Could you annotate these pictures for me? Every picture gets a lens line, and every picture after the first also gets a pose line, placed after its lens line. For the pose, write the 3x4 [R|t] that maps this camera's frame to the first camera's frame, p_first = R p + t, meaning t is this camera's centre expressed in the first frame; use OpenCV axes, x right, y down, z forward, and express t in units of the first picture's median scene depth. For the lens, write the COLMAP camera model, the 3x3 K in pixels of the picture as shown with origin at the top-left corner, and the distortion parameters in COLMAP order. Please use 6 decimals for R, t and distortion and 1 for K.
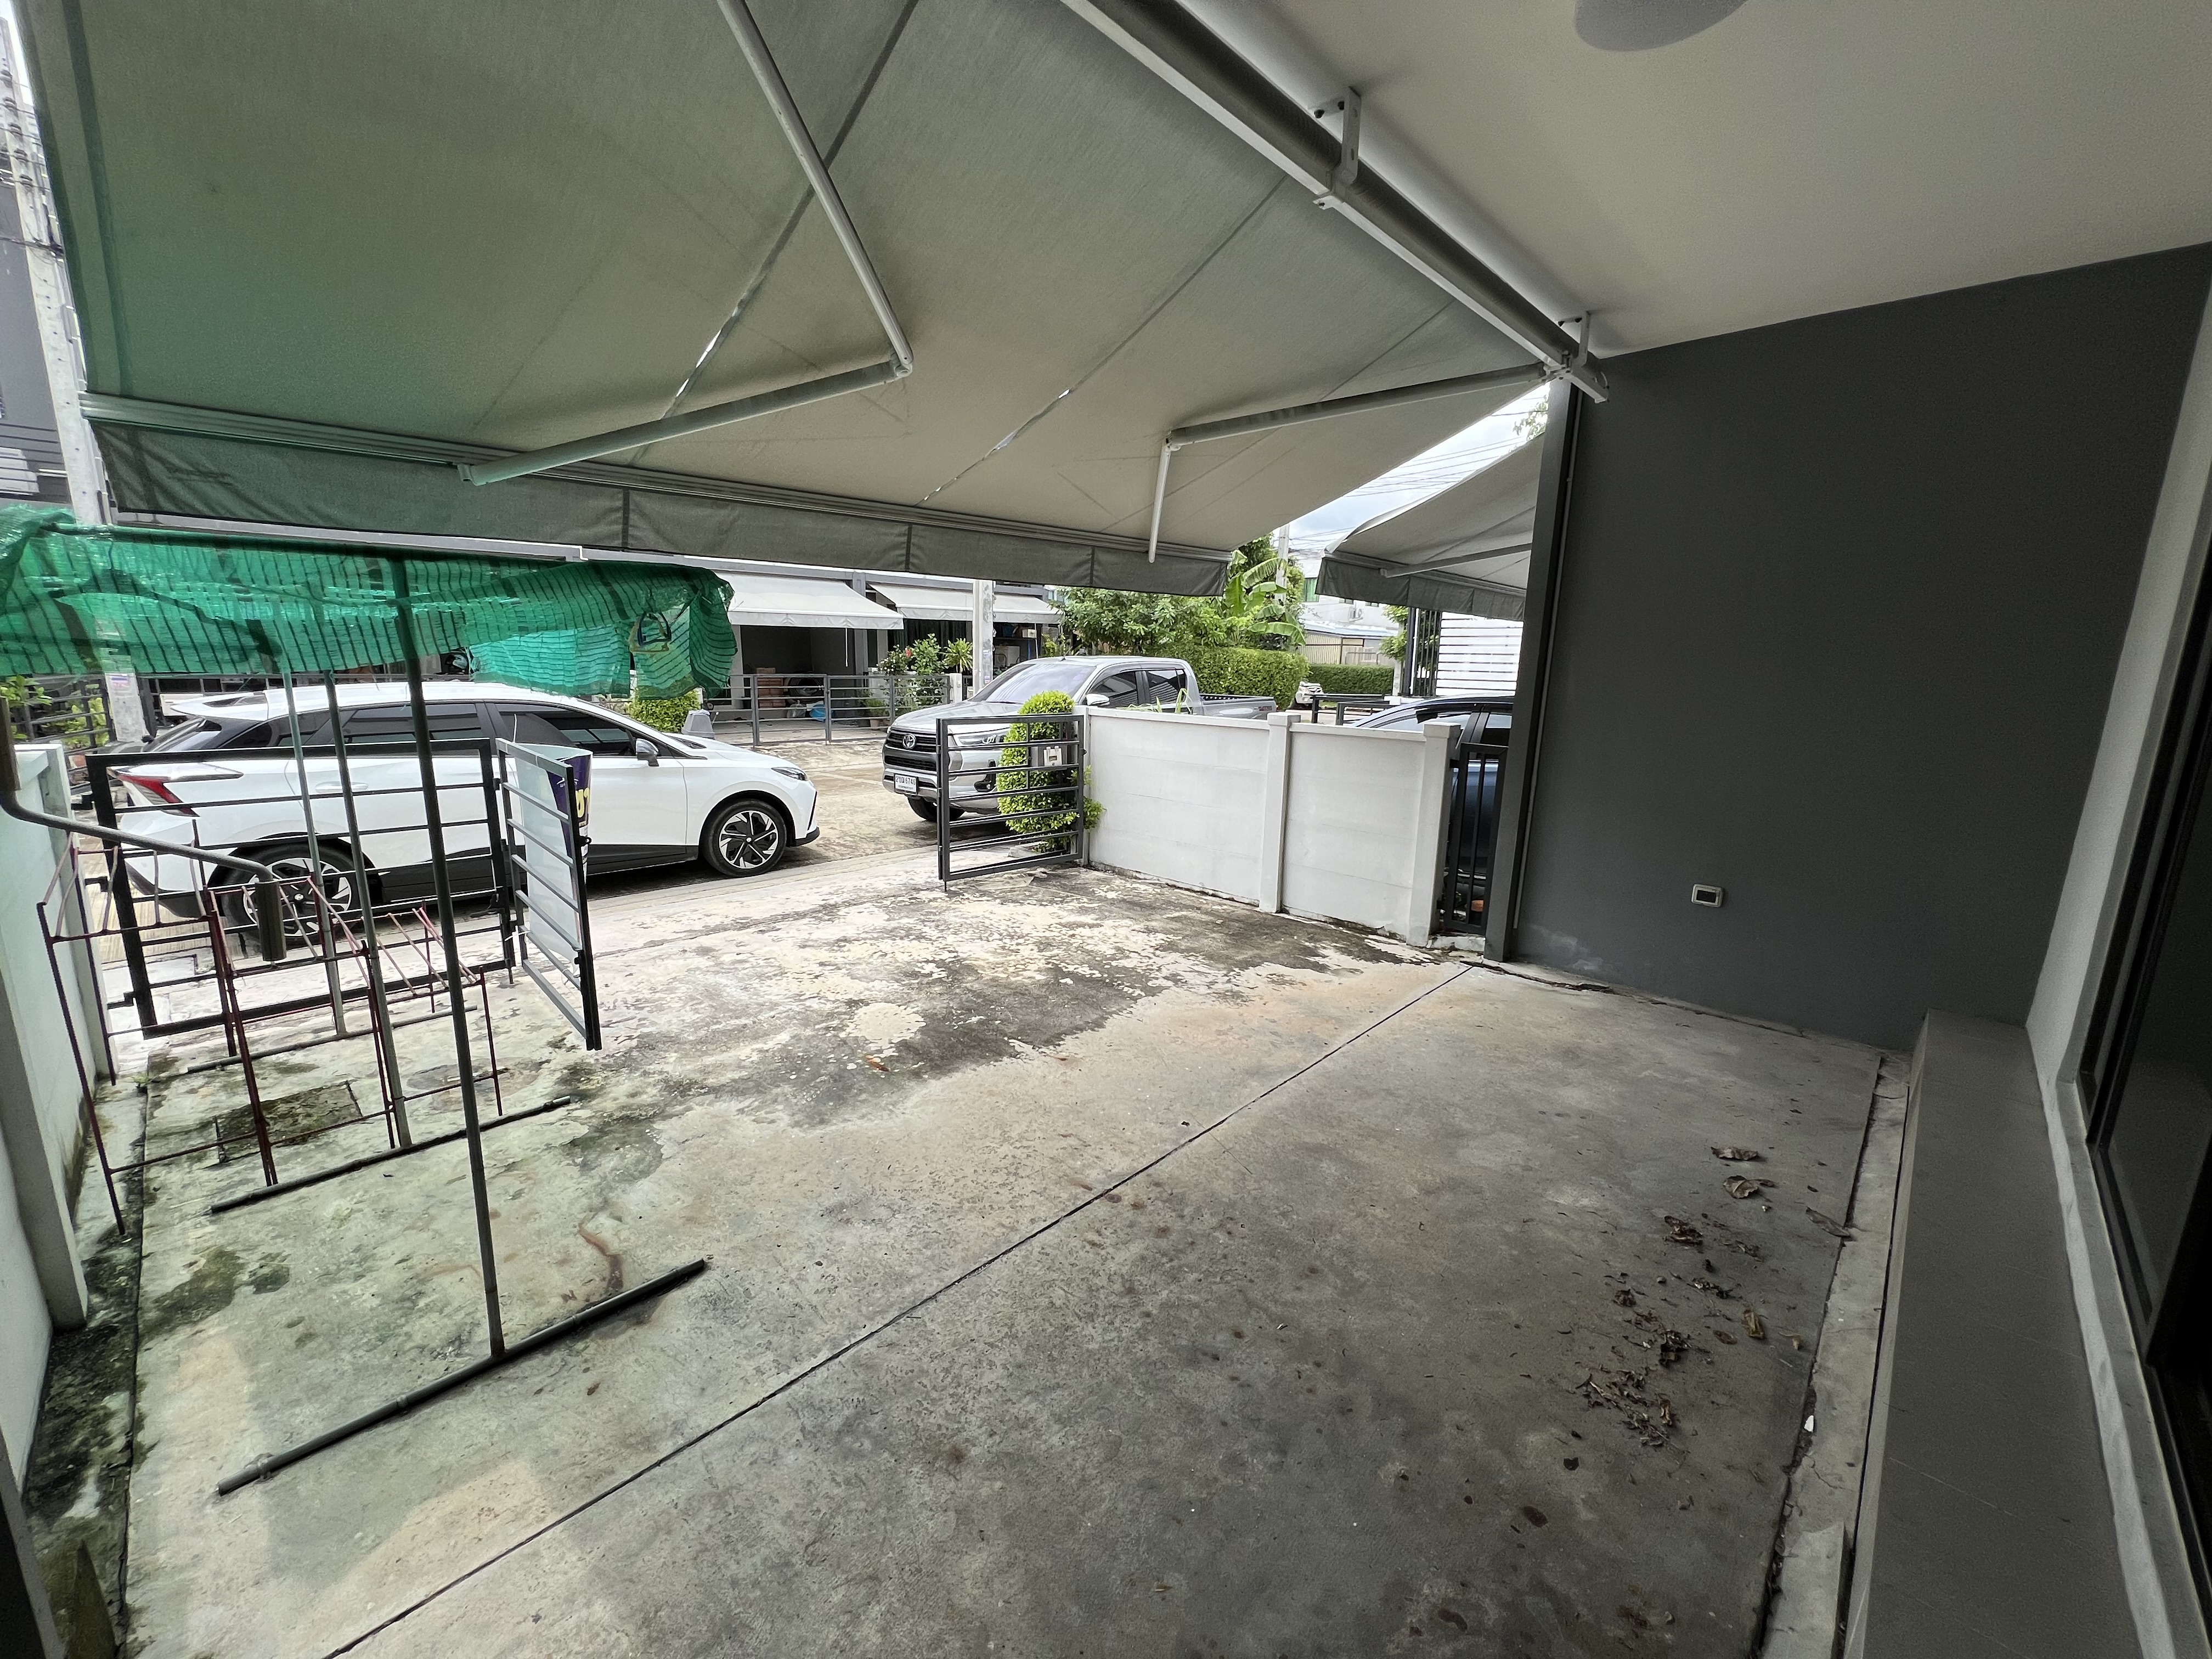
lens RADIAL K [[884.3, 0, 1106.0], [0, 884.3, 829.5], [0, 0, 1]] dist [-0.001985, 0.000170]
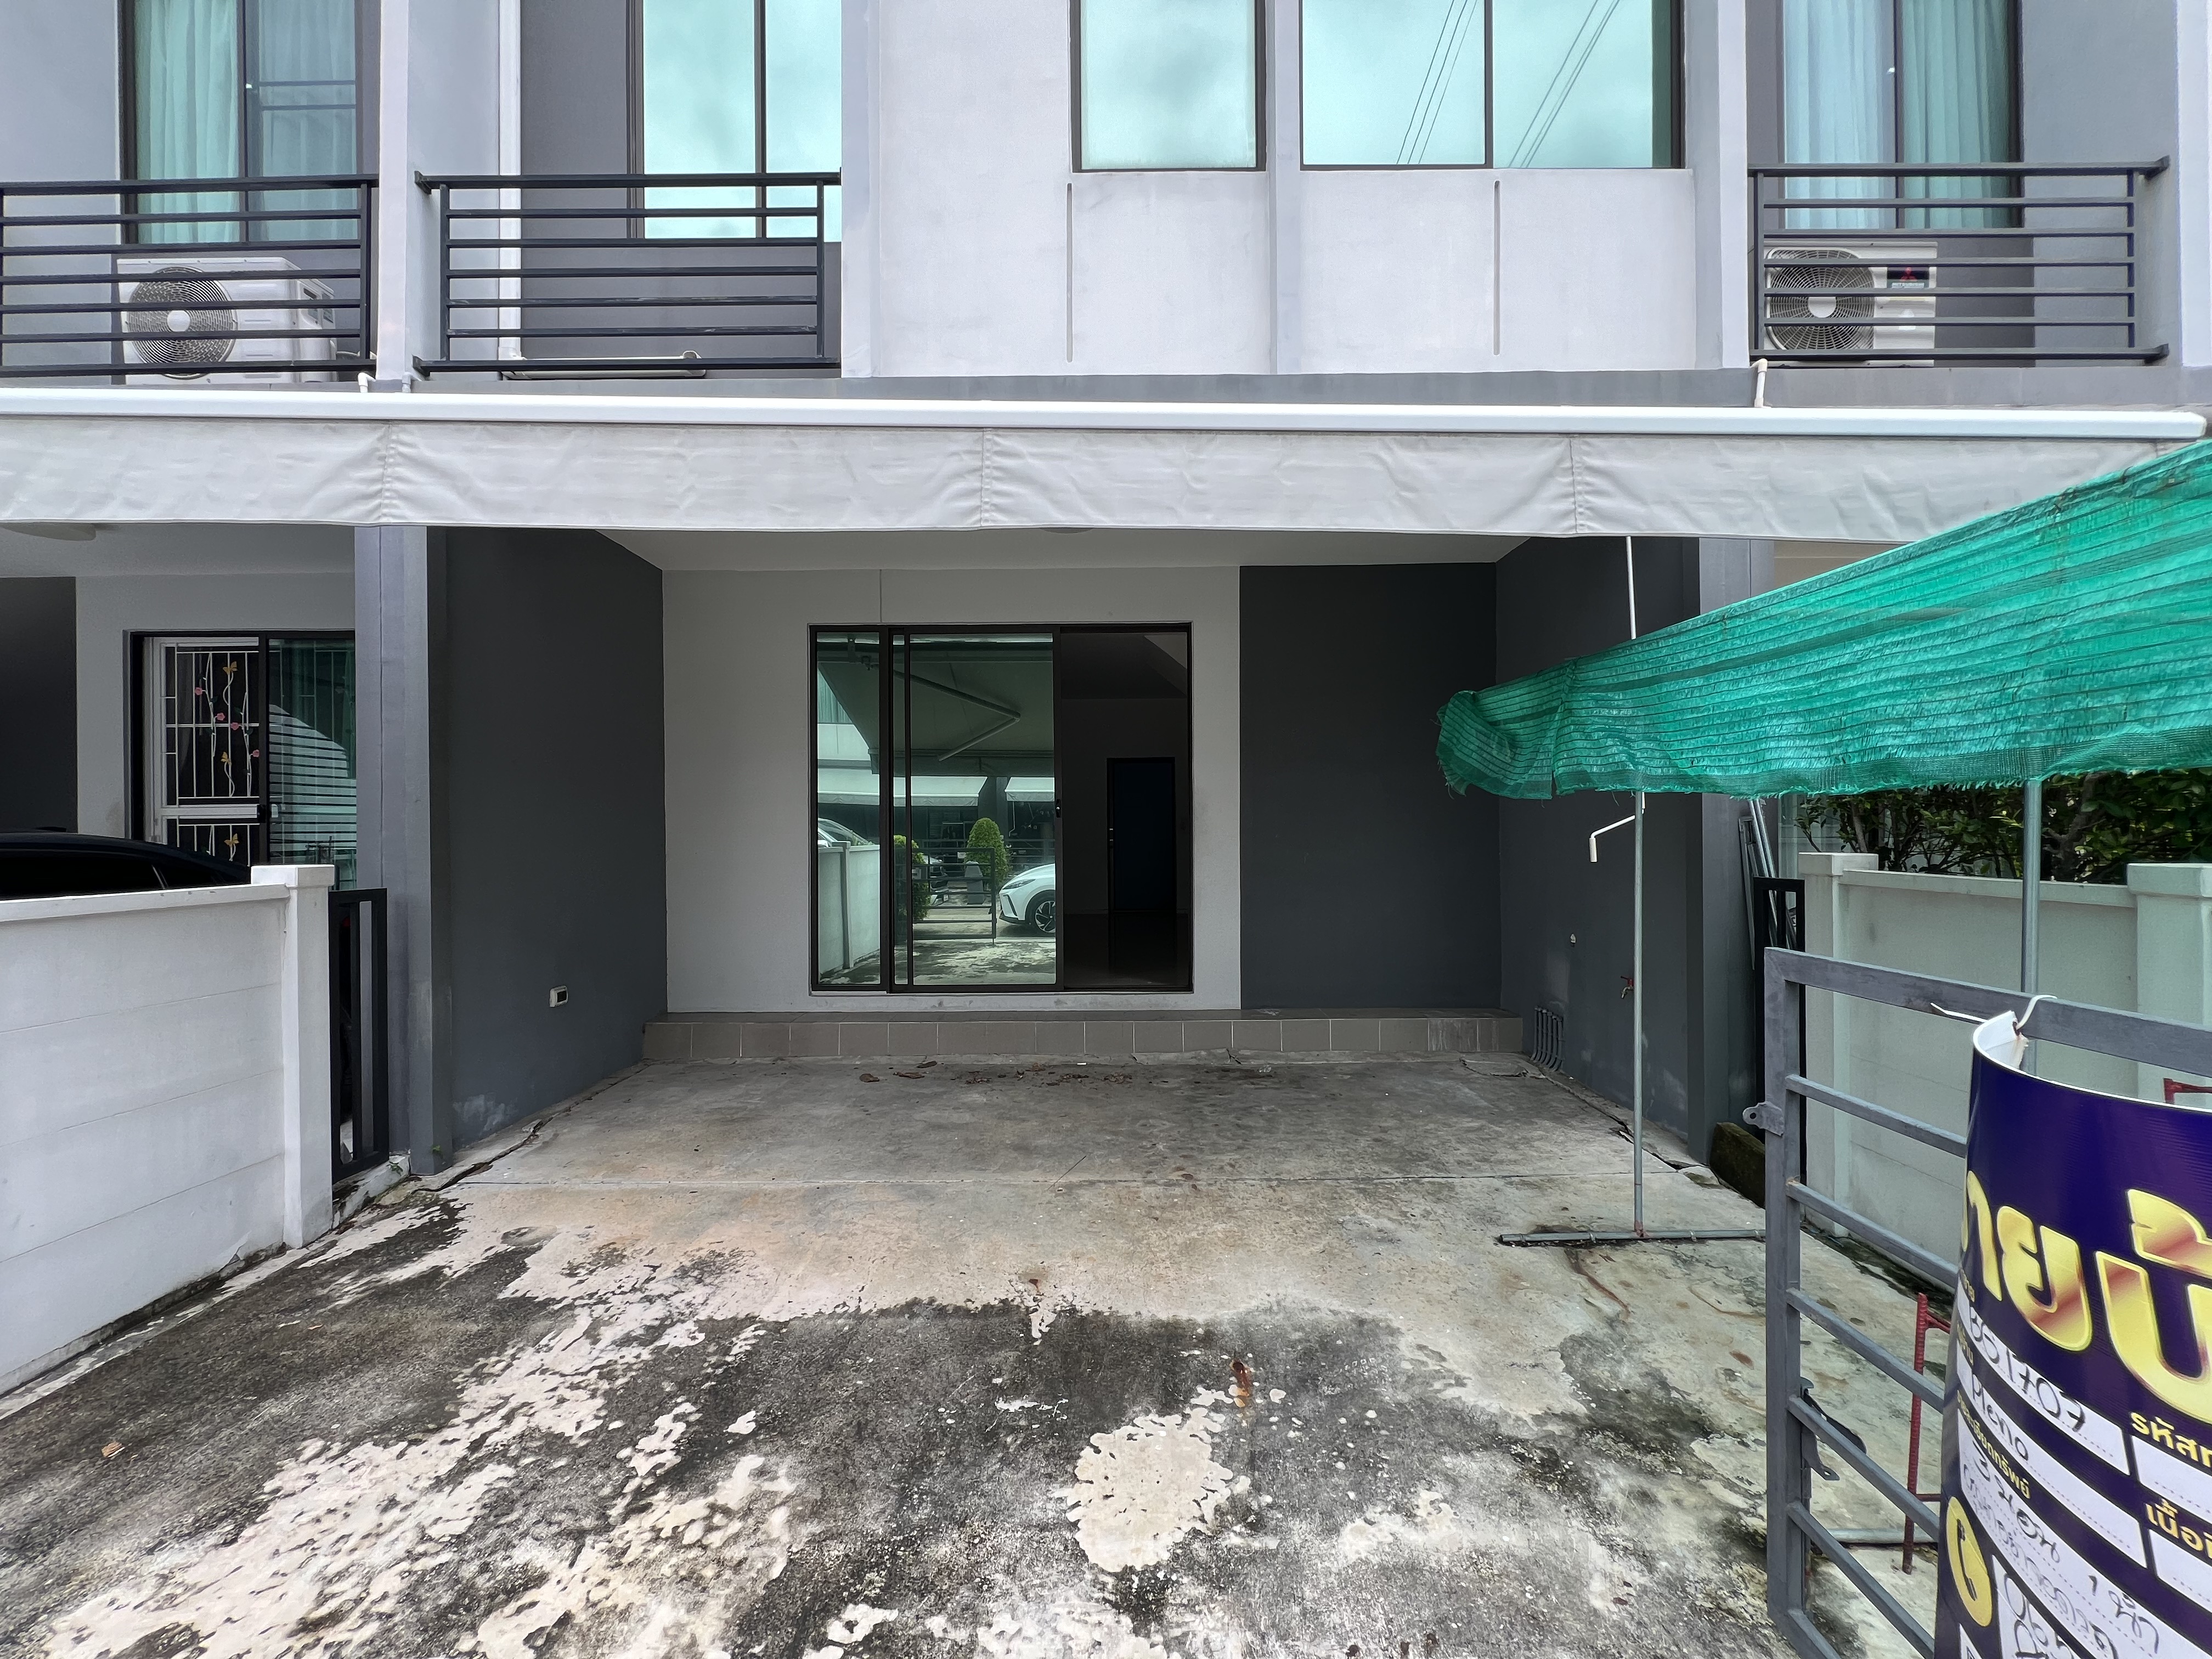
lens RADIAL K [[884.3, 0, 1106.0], [0, 884.3, 829.5], [0, 0, 1]] dist [-0.001985, 0.000170]
pose [[-0.691416, -0.013925, 0.722323, -0.515484], [0.134610, 0.979823, 0.147740, -0.180207], [-0.709806, 0.199381, -0.675591, 1.136794]]
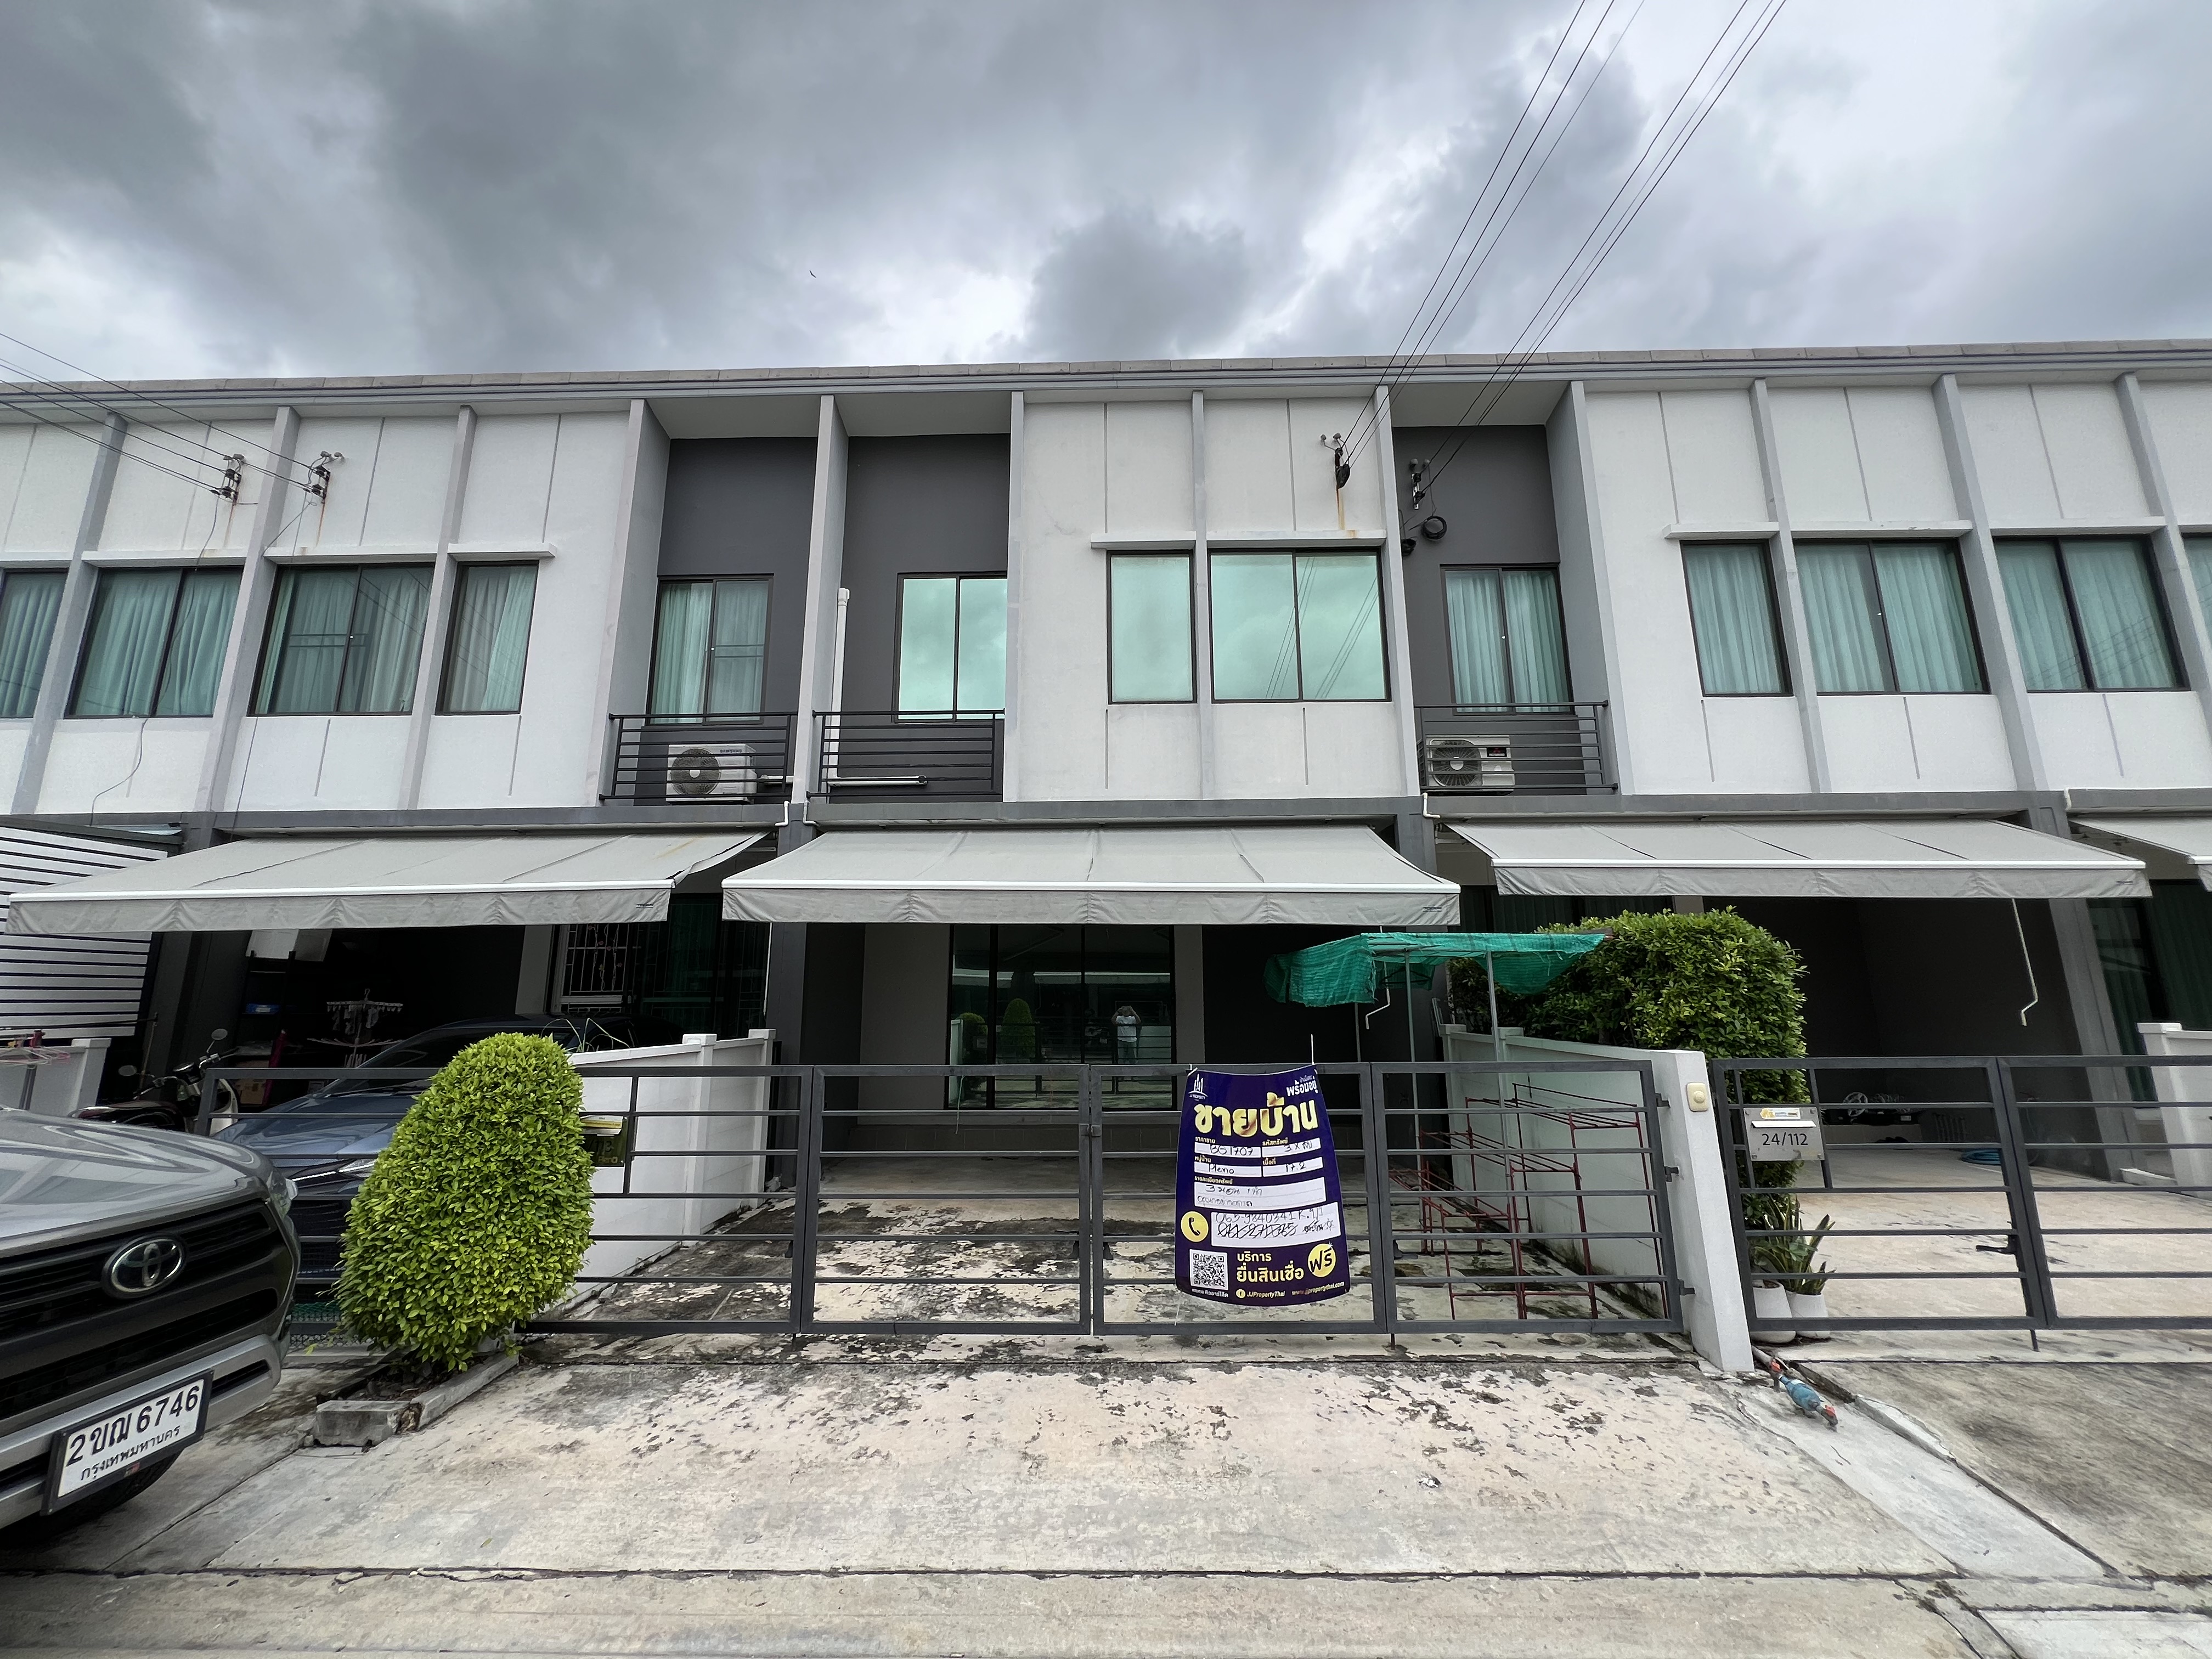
lens RADIAL K [[884.3, 0, 1106.0], [0, 884.3, 829.5], [0, 0, 1]] dist [-0.001985, 0.000170]
pose [[-0.680213, 0.129266, 0.721527, -1.153505], [0.133805, 0.989686, -0.051165, -0.323144], [-0.720699, 0.061741, -0.690494, 1.742192]]
